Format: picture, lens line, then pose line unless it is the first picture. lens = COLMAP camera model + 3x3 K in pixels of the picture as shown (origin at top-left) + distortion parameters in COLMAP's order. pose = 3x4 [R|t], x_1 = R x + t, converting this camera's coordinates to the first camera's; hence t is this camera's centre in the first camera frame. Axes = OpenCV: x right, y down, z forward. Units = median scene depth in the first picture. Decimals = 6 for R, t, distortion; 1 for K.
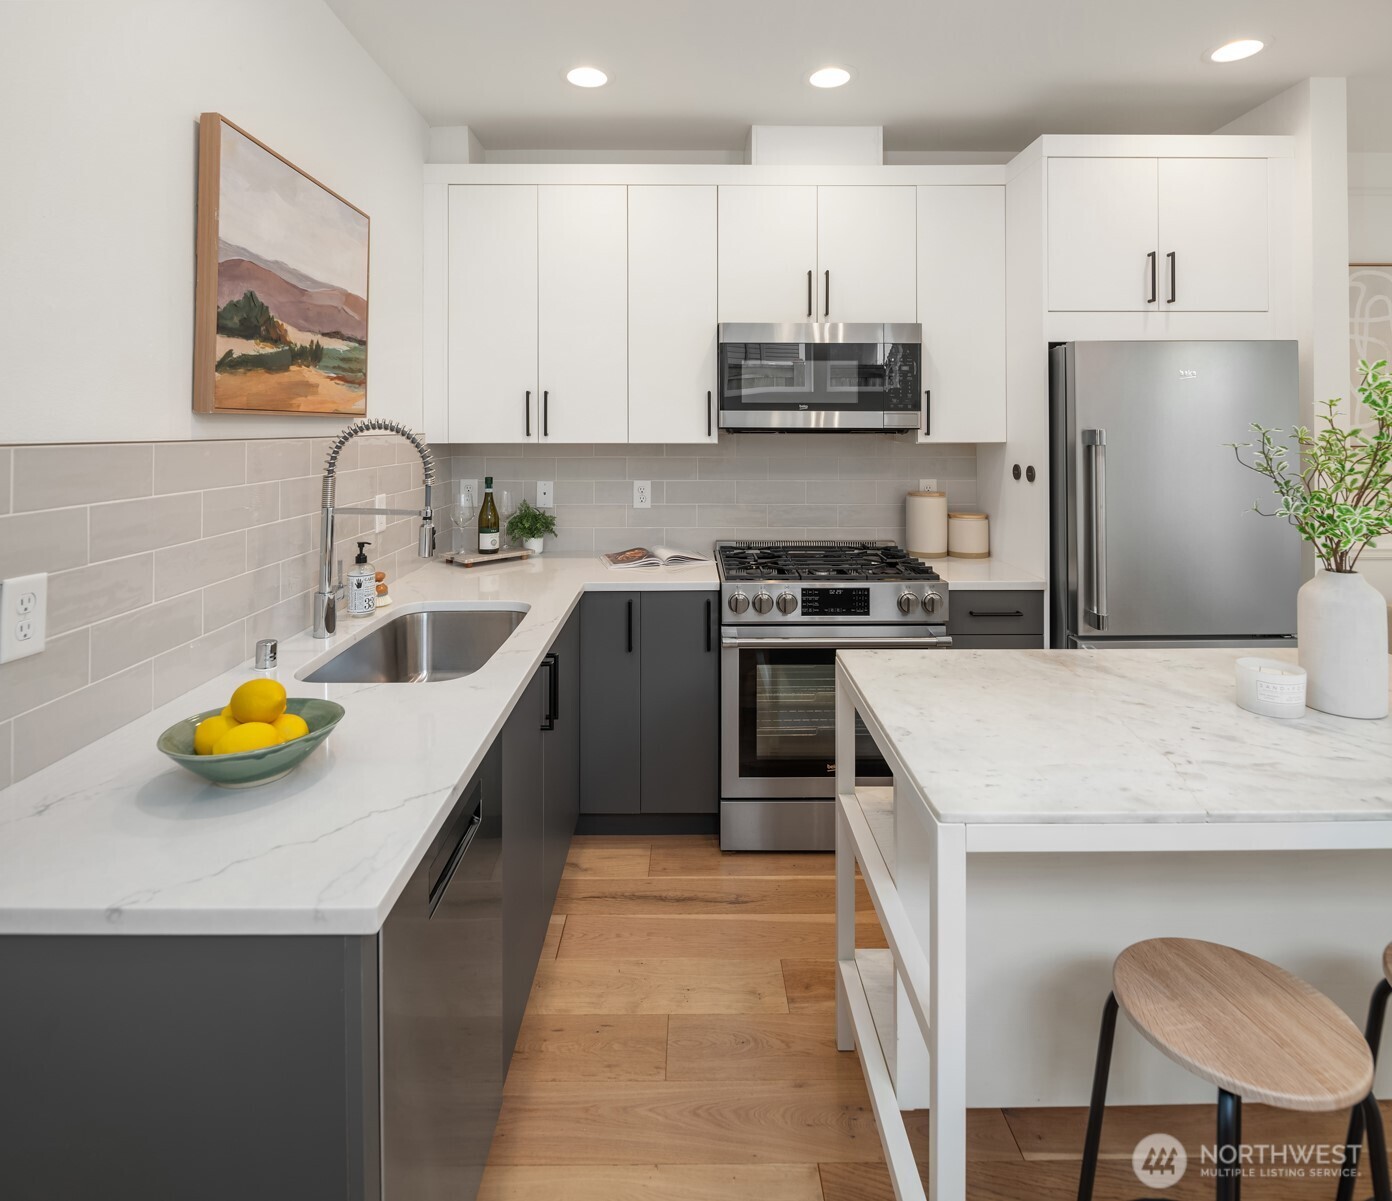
lens RADIAL K [[770.2, 0, 697.8], [0, 770.2, 462.2], [0, 0, 1]] dist [0.000454, -0.000714]
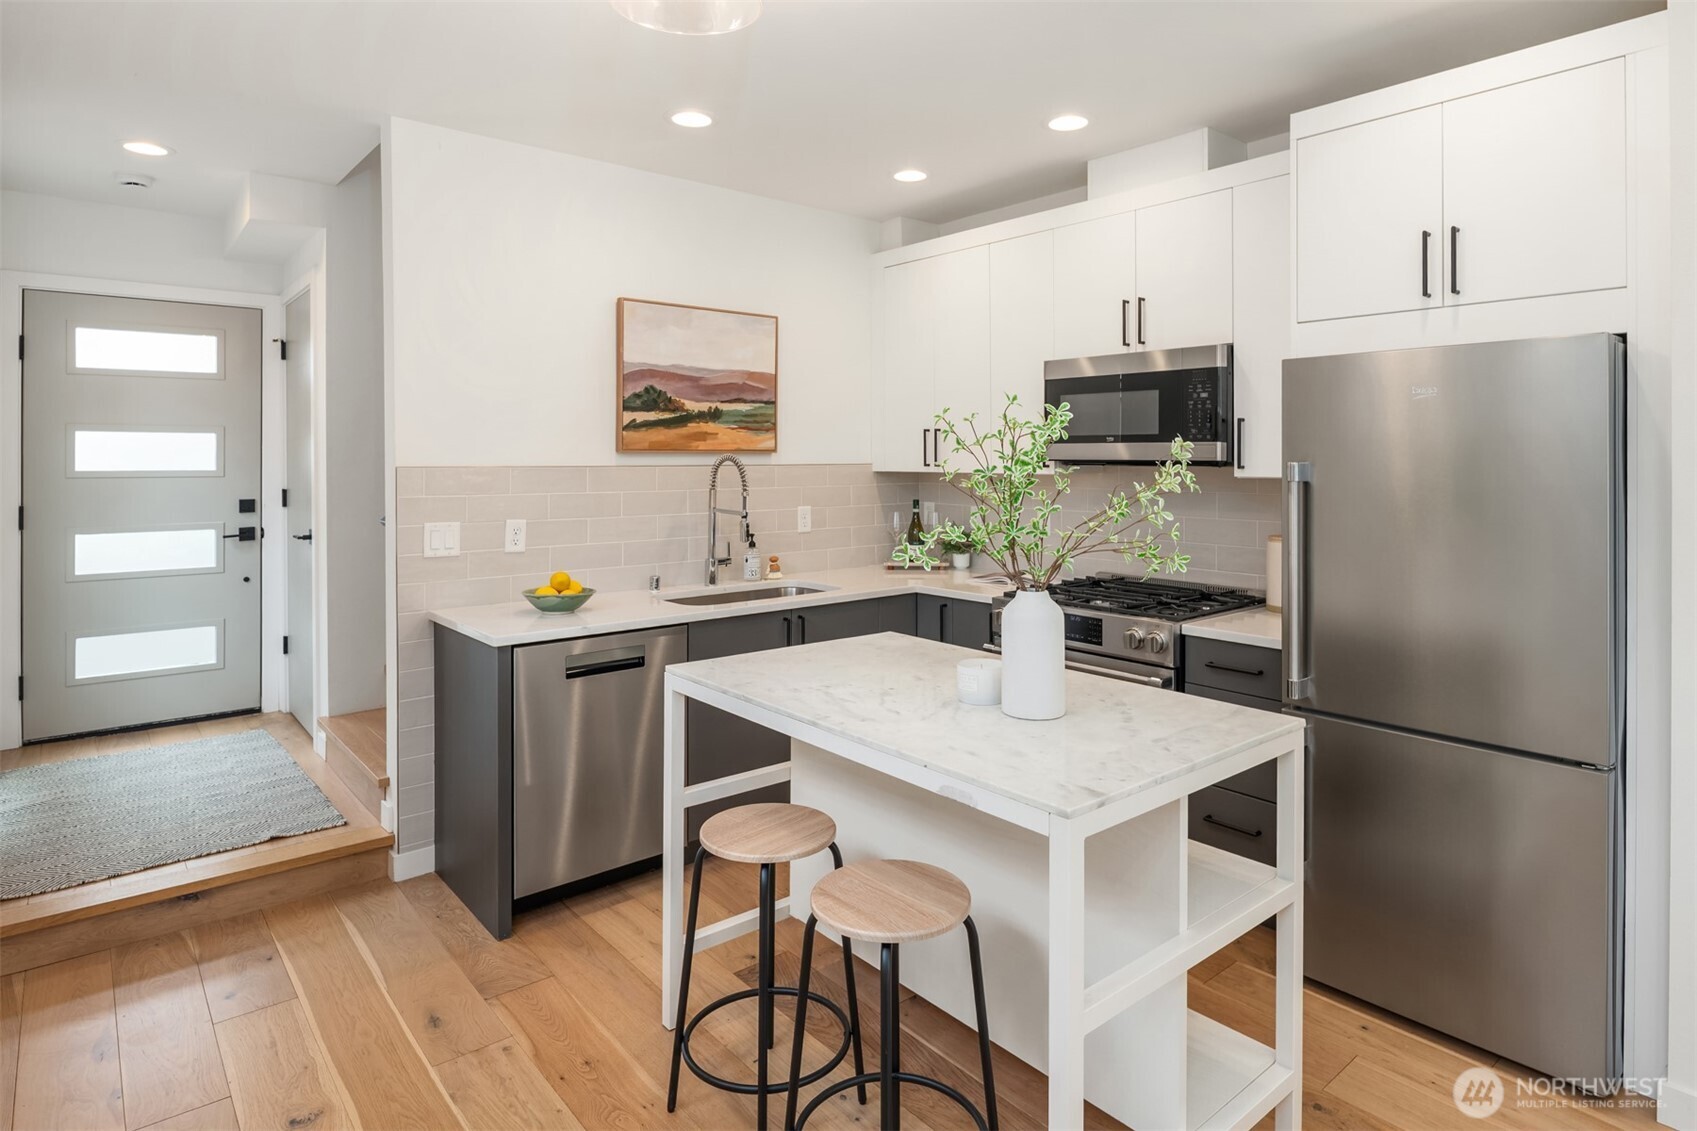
lens RADIAL K [[927.9, 0, 848.5], [0, 927.9, 565.5], [0, 0, 1]] dist [-0.039855, -0.000107]
pose [[0.629339, 0.088333, -0.772094, 1.070780], [-0.035297, 0.995743, 0.085150, 0.001599], [0.776329, -0.026335, 0.629778, -0.026880]]
